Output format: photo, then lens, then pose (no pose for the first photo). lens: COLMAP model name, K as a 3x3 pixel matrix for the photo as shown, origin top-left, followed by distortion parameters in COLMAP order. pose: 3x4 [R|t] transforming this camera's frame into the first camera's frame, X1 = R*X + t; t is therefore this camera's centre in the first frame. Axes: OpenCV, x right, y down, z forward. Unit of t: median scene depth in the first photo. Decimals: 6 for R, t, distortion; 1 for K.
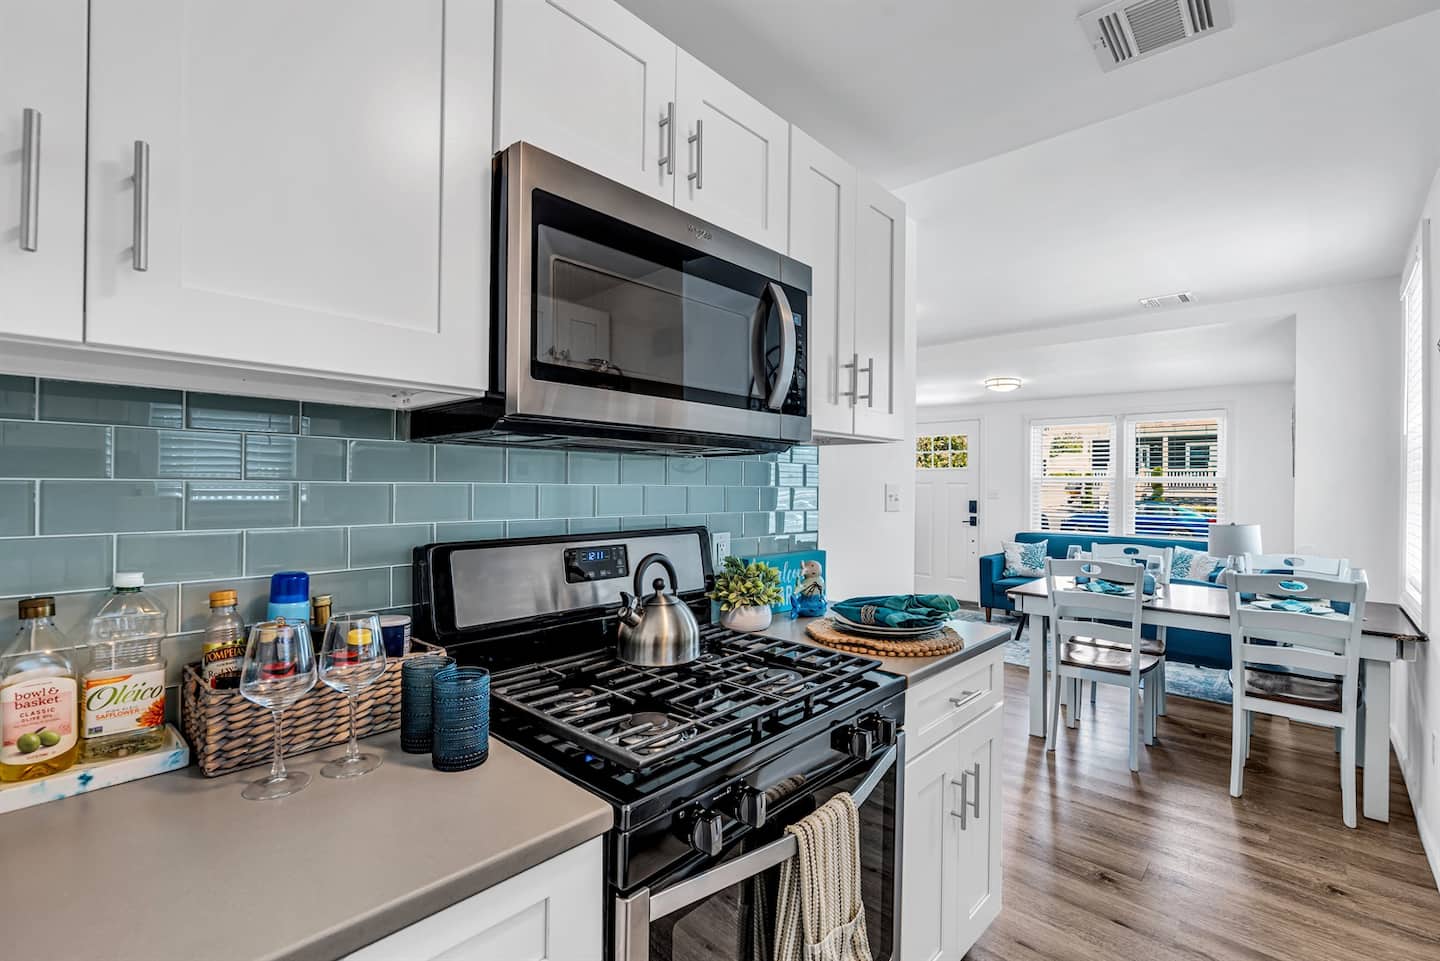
lens RADIAL K [[646.2, 0, 718.0], [0, 646.2, 482.6], [0, 0, 1]] dist [-0.000155, 0.000026]
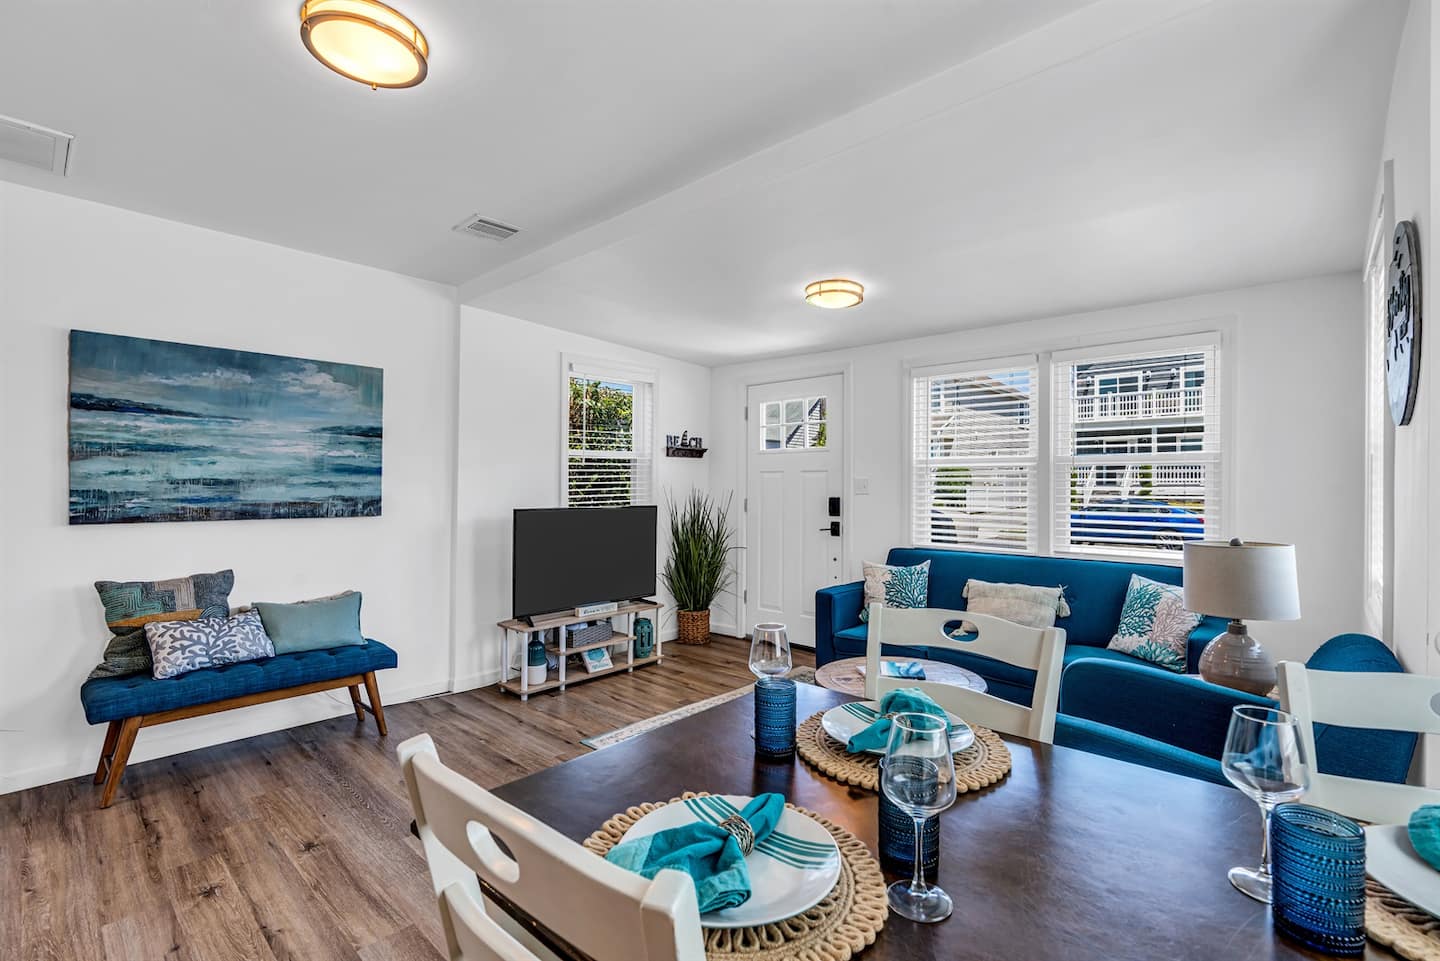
lens RADIAL K [[646.2, 0, 722.2], [0, 646.2, 482.7], [0, 0, 1]] dist [-0.000155, 0.000026]
pose [[0.999948, -0.006216, 0.008104, 0.310287], [0.006217, 0.999981, -0.000191, 0.014114], [-0.008103, 0.000241, 0.999967, 0.393202]]
